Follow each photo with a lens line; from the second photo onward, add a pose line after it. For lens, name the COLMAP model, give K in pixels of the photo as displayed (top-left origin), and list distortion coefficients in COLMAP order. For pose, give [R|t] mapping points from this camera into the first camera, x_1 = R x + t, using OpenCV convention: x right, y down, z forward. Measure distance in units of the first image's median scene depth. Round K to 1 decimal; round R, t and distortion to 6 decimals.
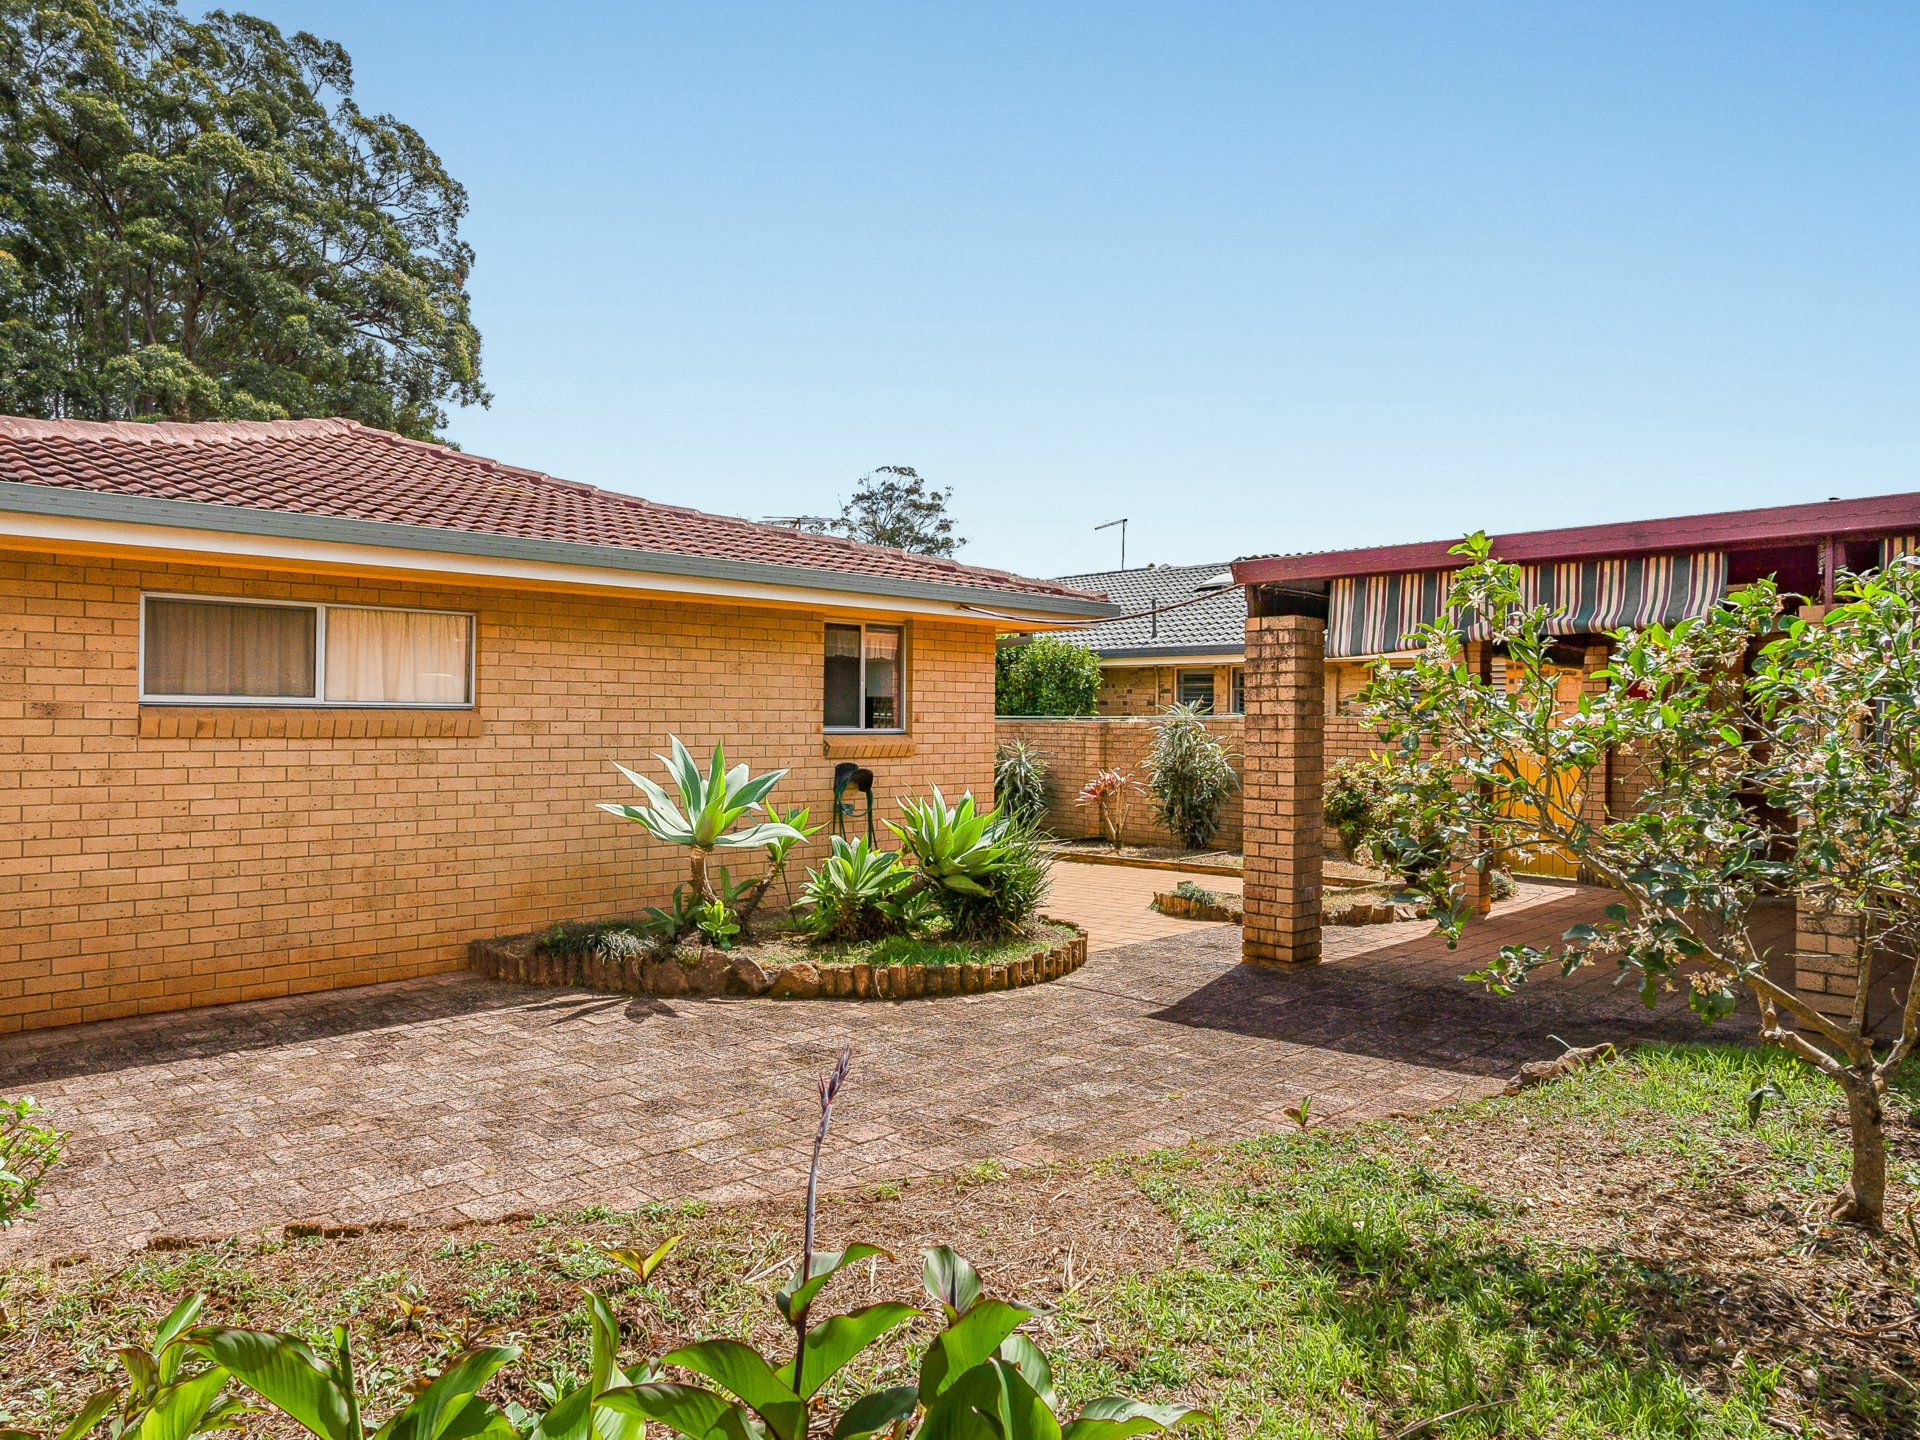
lens RADIAL K [[1224.8, 0, 947.7], [0, 1224.8, 721.2], [0, 0, 1]] dist [-0.026806, 0.000993]
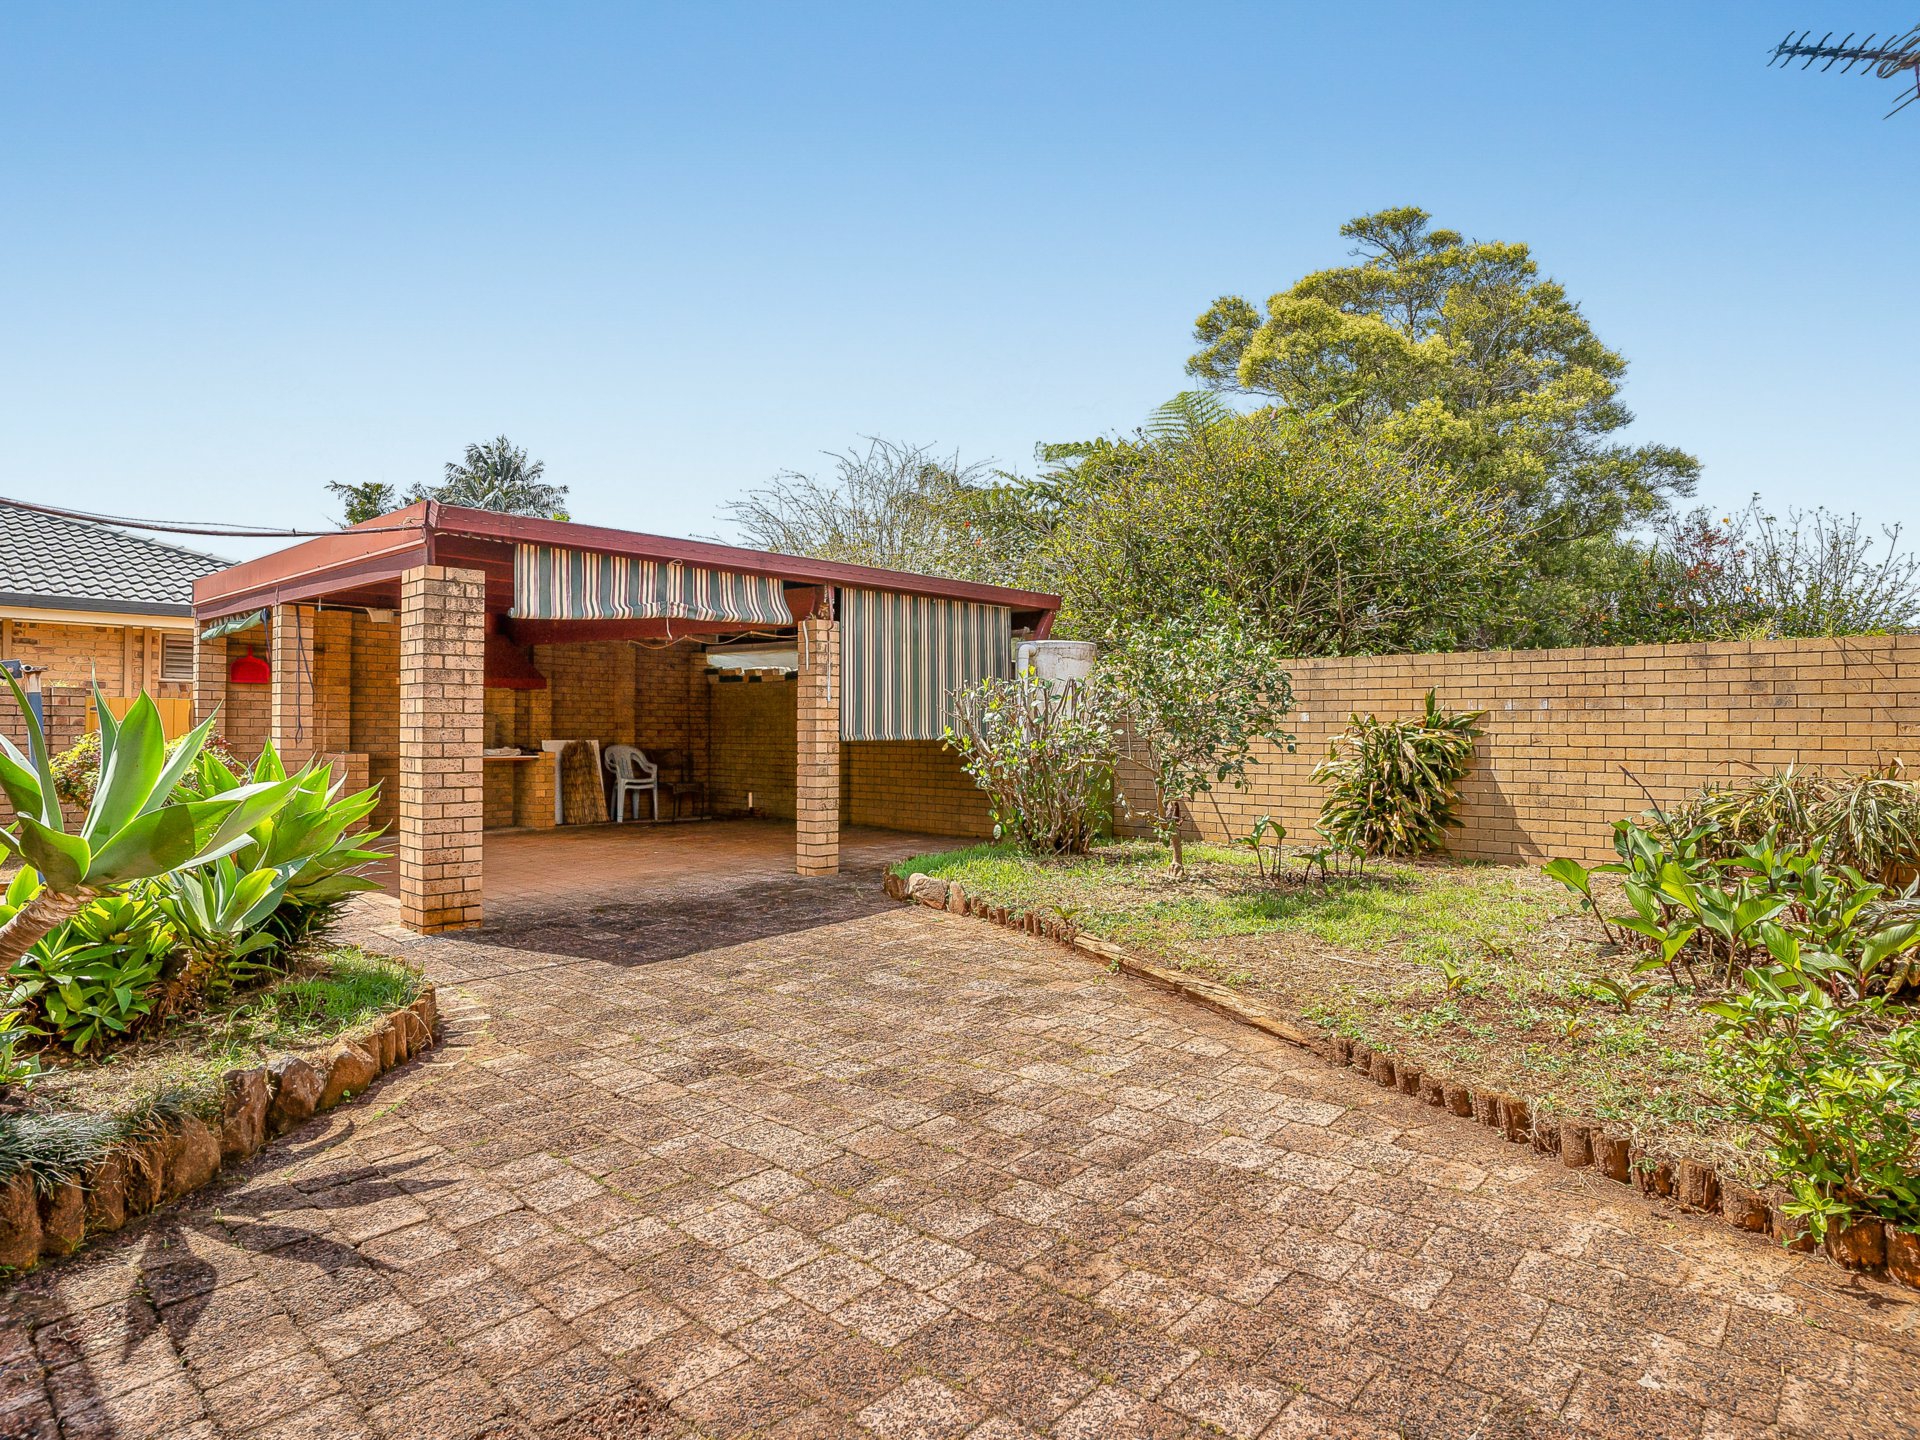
lens RADIAL K [[1078.3, 0, 960.0], [0, 1078.3, 720.0], [0, 0, 1]] dist [-0.038510, 0.001385]
pose [[-0.082065, 0.002216, 0.996625, -0.707965], [0.000023, 0.999998, -0.002222, 0.042471], [-0.996627, -0.000159, -0.082065, 0.781626]]
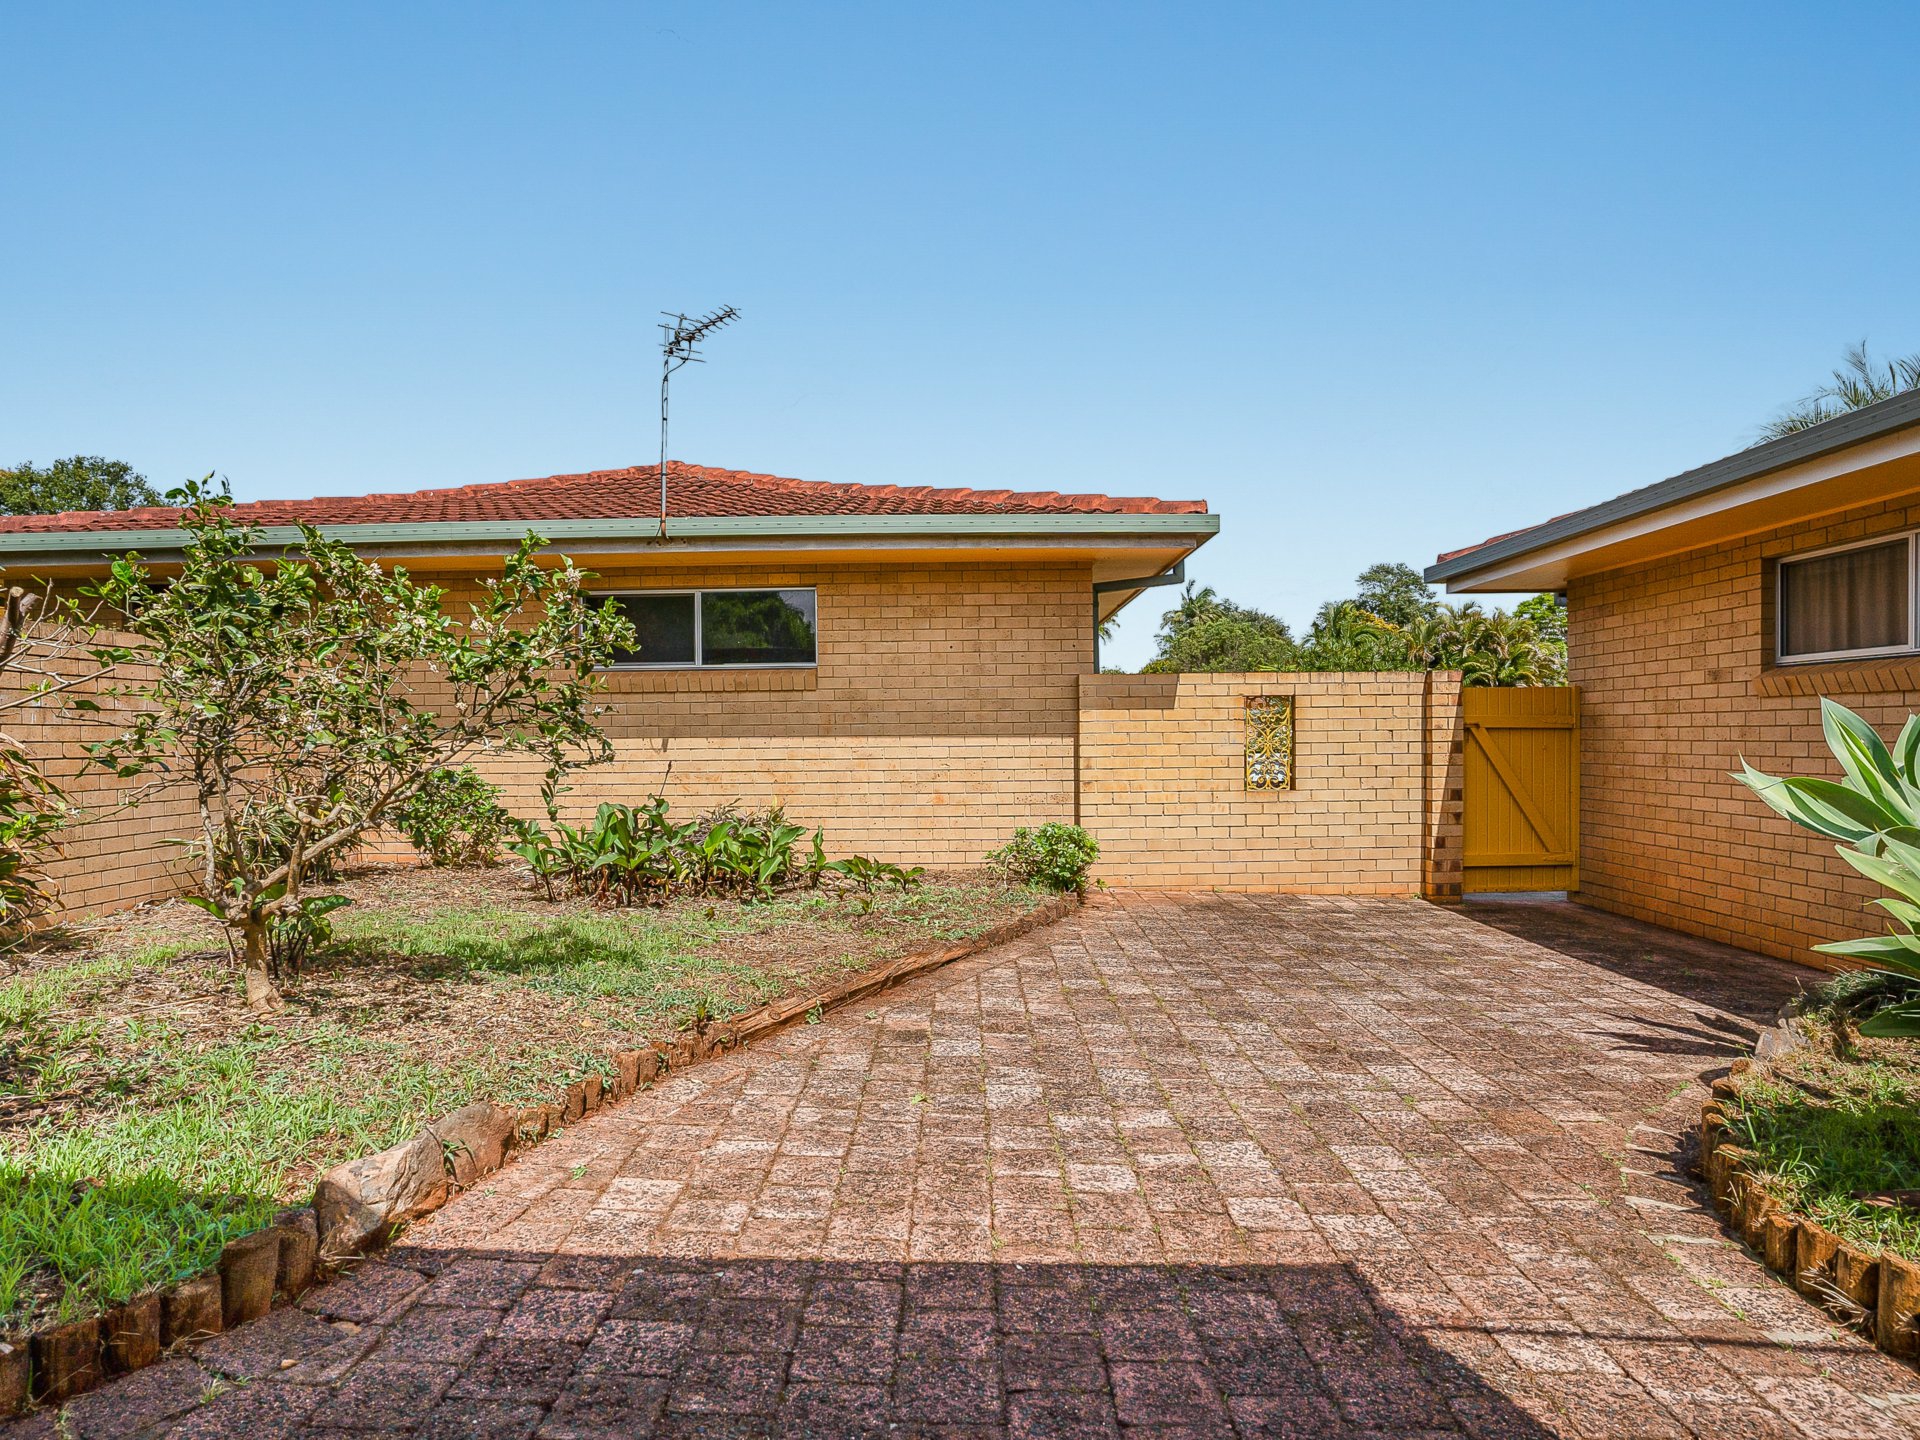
lens RADIAL K [[1078.3, 0, 960.0], [0, 1078.3, 720.0], [0, 0, 1]] dist [-0.038510, 0.001385]
pose [[-0.684315, -0.013944, -0.729053, 0.515376], [0.001050, 0.999797, -0.020109, 0.052788], [0.729186, -0.014526, -0.684161, 1.131294]]
